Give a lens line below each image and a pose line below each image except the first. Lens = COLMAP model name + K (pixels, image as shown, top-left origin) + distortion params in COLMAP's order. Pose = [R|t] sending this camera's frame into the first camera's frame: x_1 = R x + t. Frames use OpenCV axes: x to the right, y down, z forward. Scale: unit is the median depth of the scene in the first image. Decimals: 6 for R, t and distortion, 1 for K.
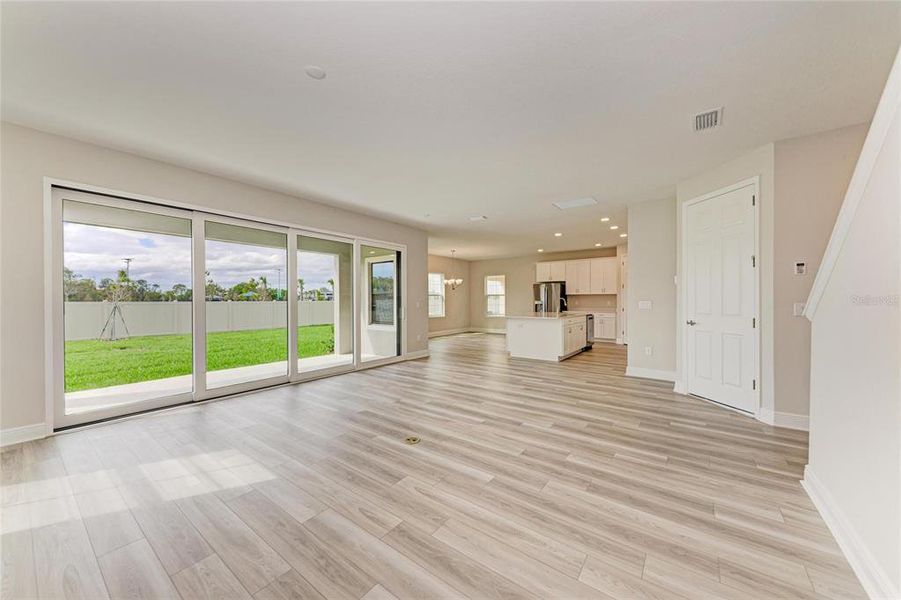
lens RADIAL K [[327.3, 0, 451.3], [0, 327.3, 299.3], [0, 0, 1]] dist [0.020609, -0.000017]
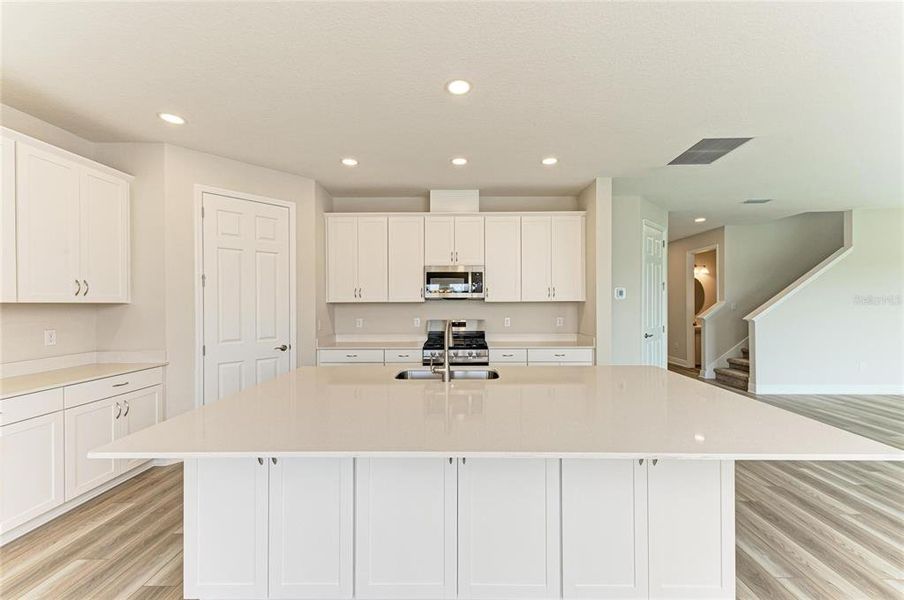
lens RADIAL K [[347.5, 0, 458.8], [0, 347.5, 304.5], [0, 0, 1]] dist [0.015641, -0.002987]
pose [[-0.593985, -0.003534, 0.804468, 0.069388], [0.000096, 0.999990, 0.004464, -0.014682], [-0.804476, 0.002729, -0.593979, 0.858080]]
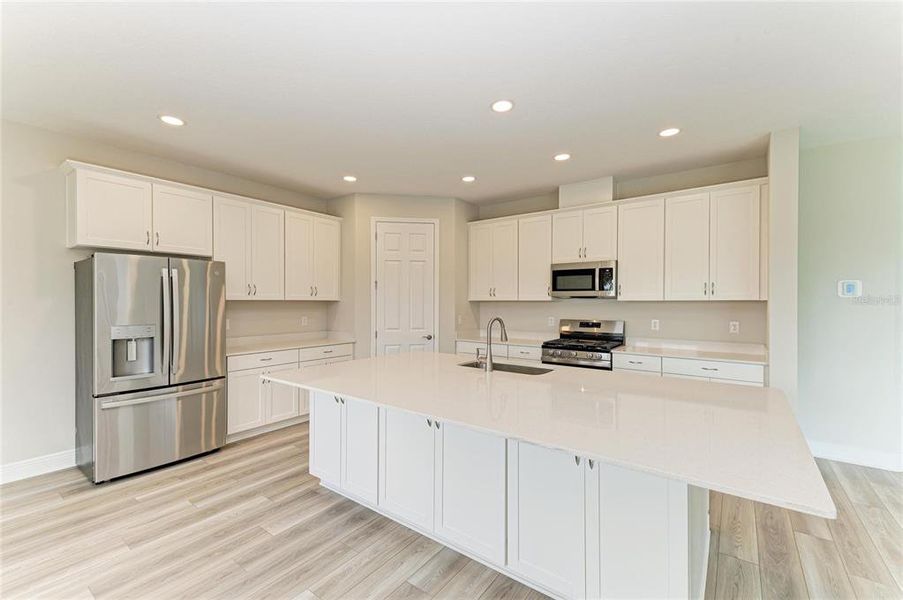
lens RADIAL K [[375.7, 0, 456.2], [0, 375.7, 306.2], [0, 0, 1]] dist [-0.009768, -0.000175]
pose [[-0.011176, -0.009972, 0.999888, -0.011487], [-0.005564, 0.999935, 0.009911, -0.013228], [-0.999922, -0.005453, -0.011231, 0.763890]]
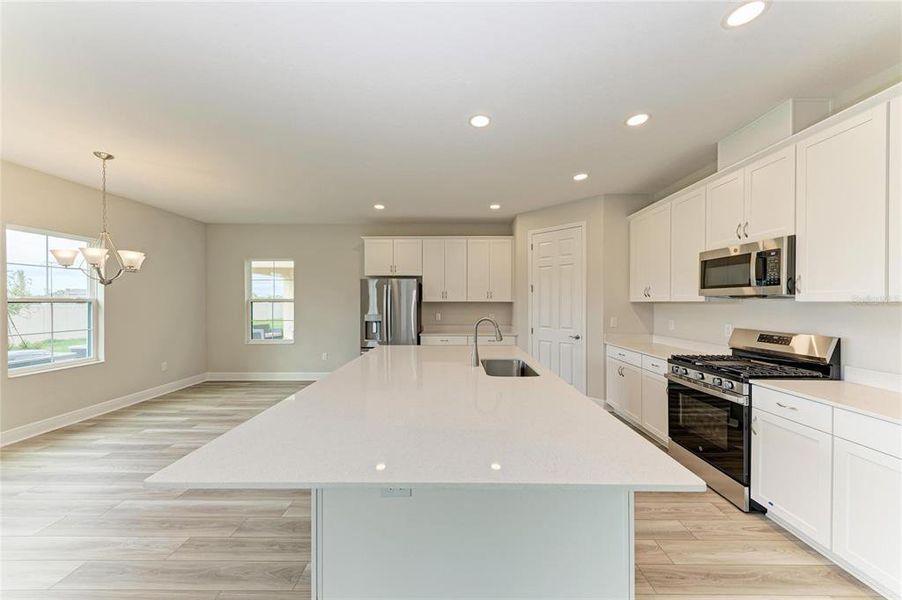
lens RADIAL K [[327.6, 0, 445.7], [0, 327.6, 300.1], [0, 0, 1]] dist [0.020609, -0.000017]
pose [[0.814920, 0.003834, 0.579560, 0.075707], [-0.003397, 0.999993, -0.001838, -0.016019], [-0.579563, -0.000472, 0.814927, 0.548178]]
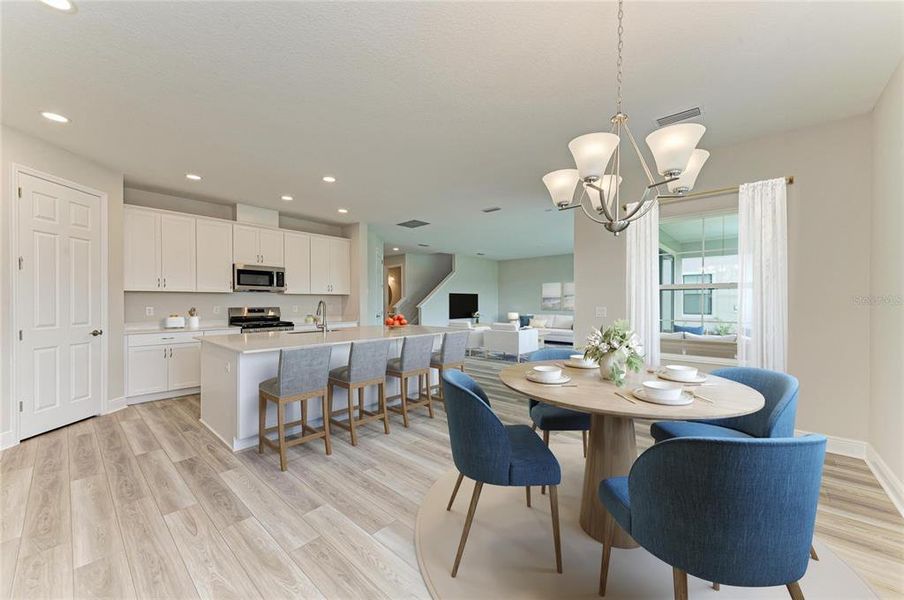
lens RADIAL K [[347.5, 0, 455.7], [0, 347.5, 304.2], [0, 0, 1]] dist [0.015641, -0.002987]
pose [[-0.997115, 0.002595, 0.075865, 0.060299], [0.002584, 0.999997, -0.000241, 0.001616], [-0.075866, -0.000045, -0.997118, 1.127031]]
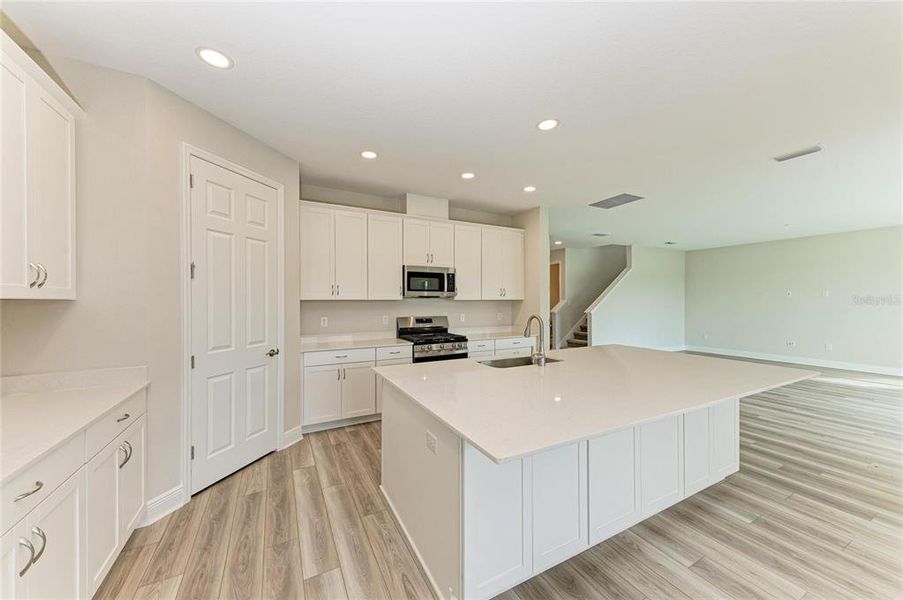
lens RADIAL K [[328.0, 0, 446.1], [0, 328.0, 301.5], [0, 0, 1]] dist [0.020609, -0.000017]
pose [[-0.906226, 0.002398, 0.422788, 0.203084], [0.001121, 0.999994, -0.003270, -0.012578], [-0.422793, -0.002490, -0.906223, 0.986770]]
